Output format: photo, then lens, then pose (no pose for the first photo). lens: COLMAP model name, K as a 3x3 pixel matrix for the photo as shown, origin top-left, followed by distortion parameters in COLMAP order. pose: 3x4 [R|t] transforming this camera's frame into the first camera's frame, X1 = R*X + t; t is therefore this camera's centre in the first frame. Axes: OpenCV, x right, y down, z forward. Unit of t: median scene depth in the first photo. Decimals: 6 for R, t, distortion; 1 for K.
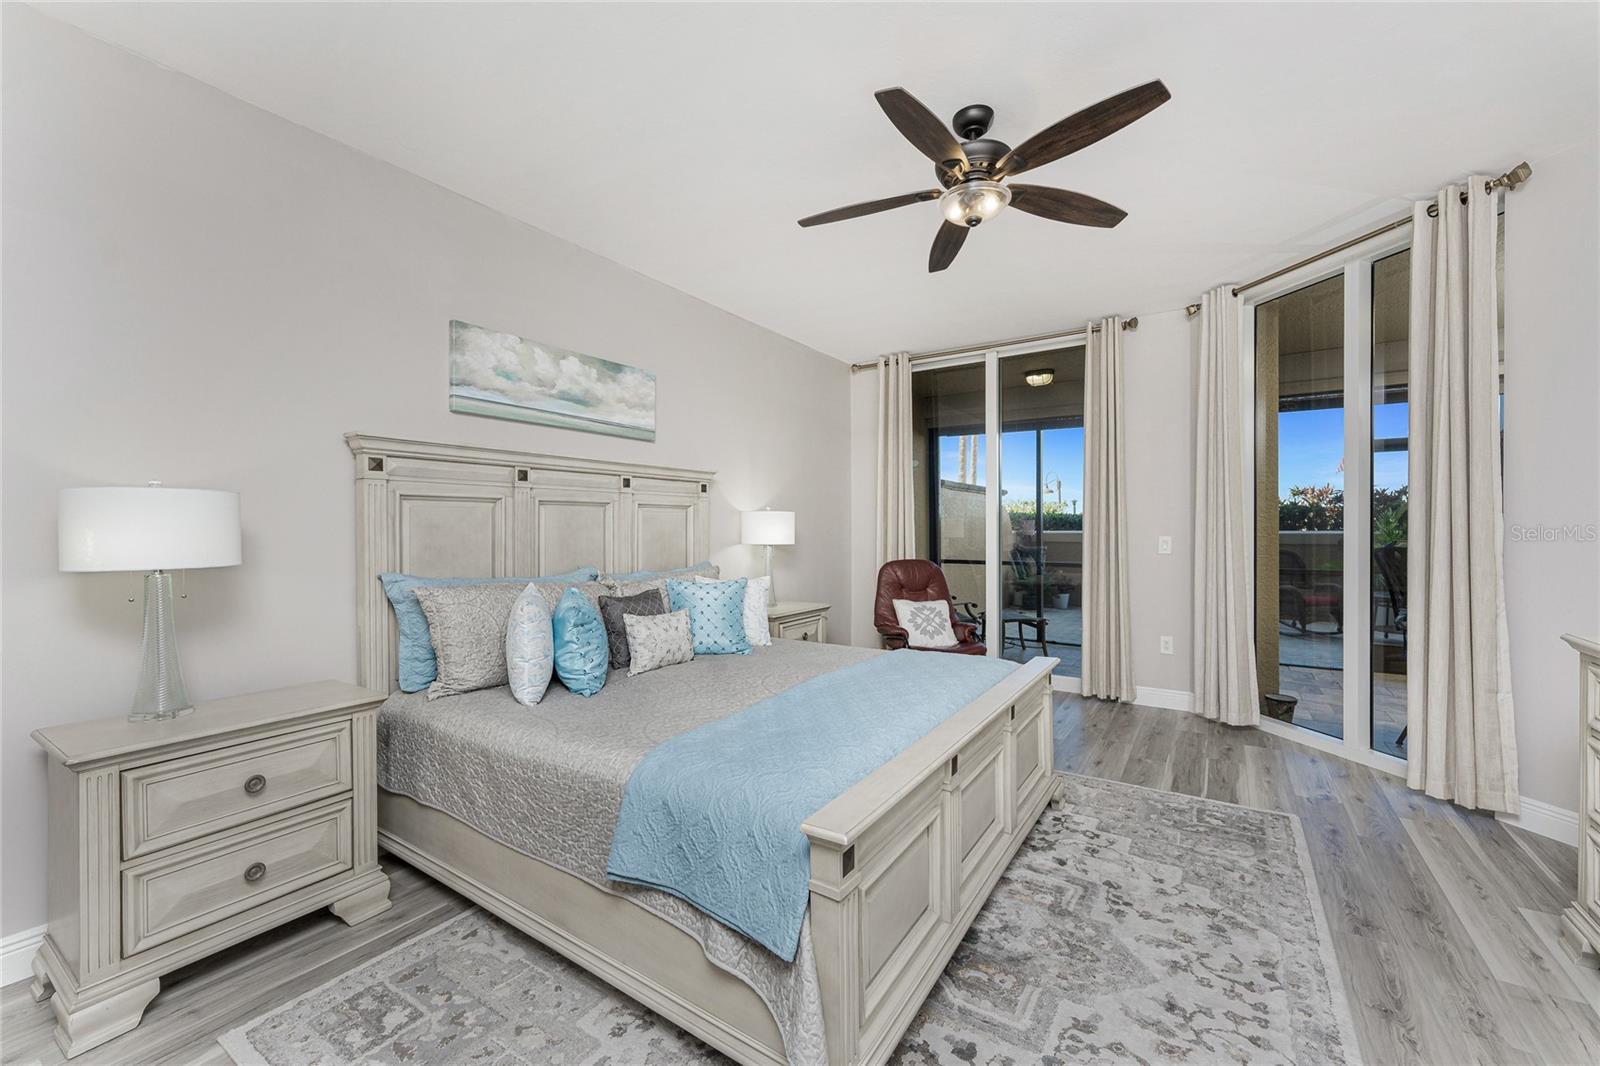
lens RADIAL K [[635.2, 0, 798.1], [0, 635.2, 531.1], [0, 0, 1]] dist [0.002504, -0.000334]
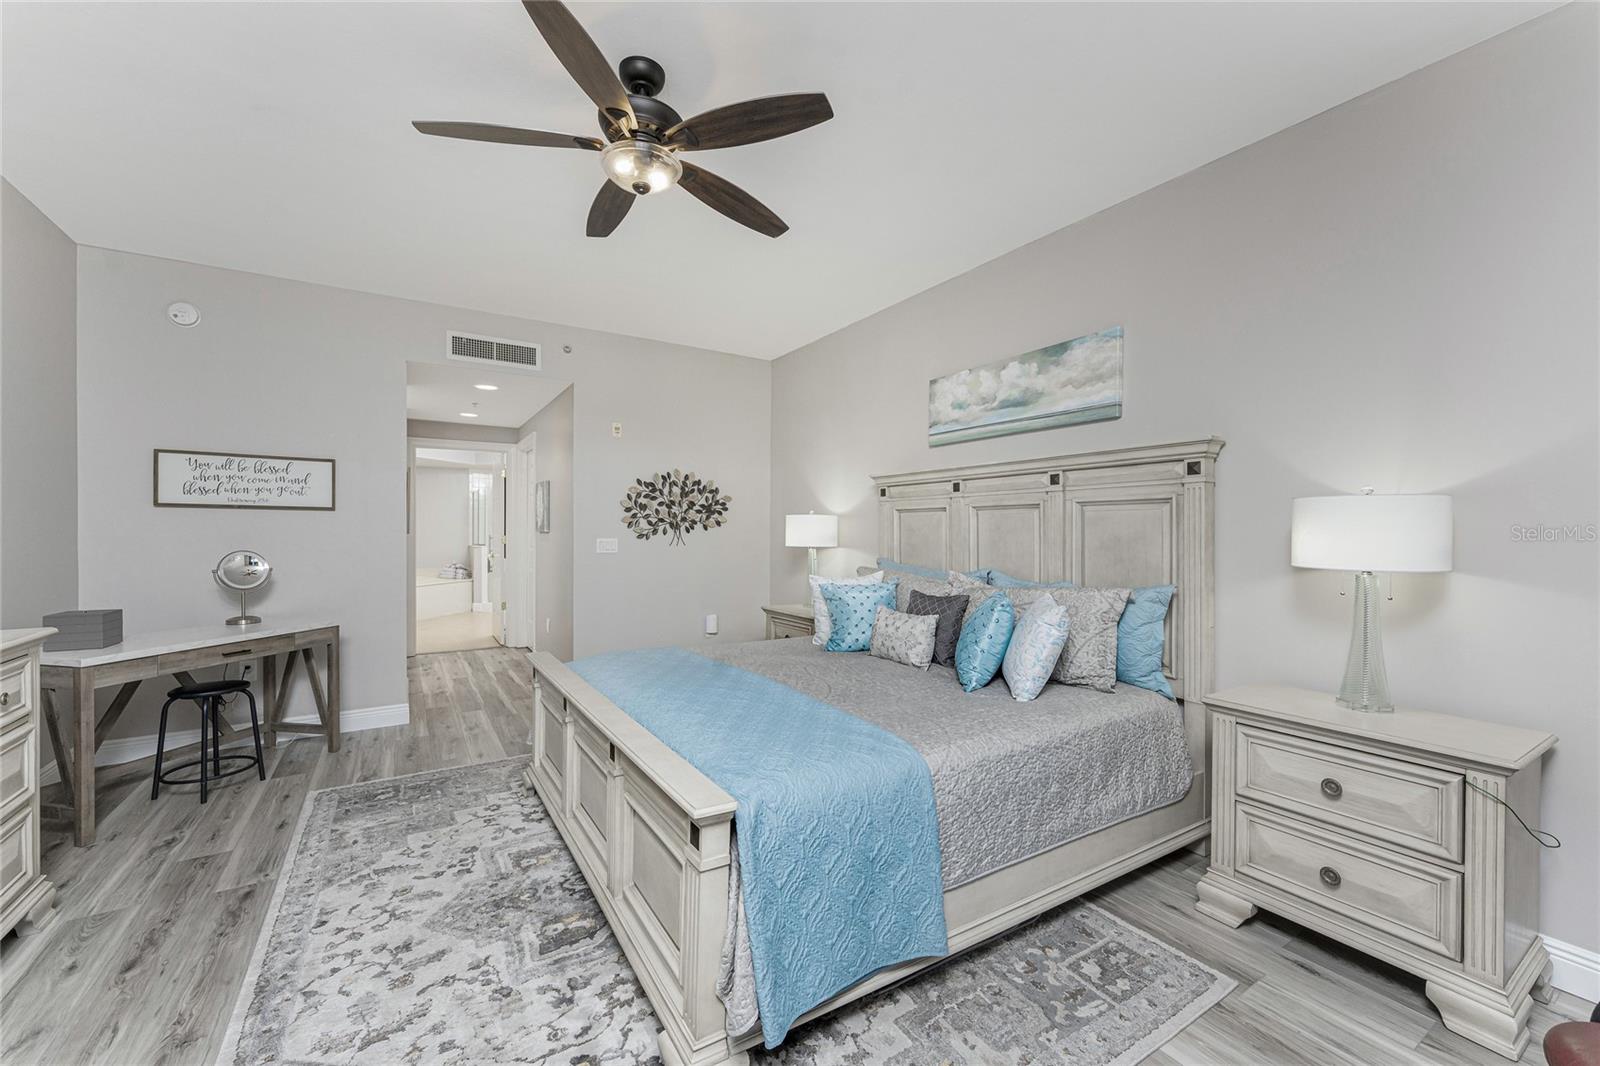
lens RADIAL K [[635.2, 0, 798.1], [0, 635.2, 531.1], [0, 0, 1]] dist [0.002504, -0.000334]
pose [[-0.407068, -0.000616, -0.913398, 0.728463], [-0.008390, 0.999960, 0.003064, -0.006103], [0.913359, 0.008911, -0.407057, 1.135734]]
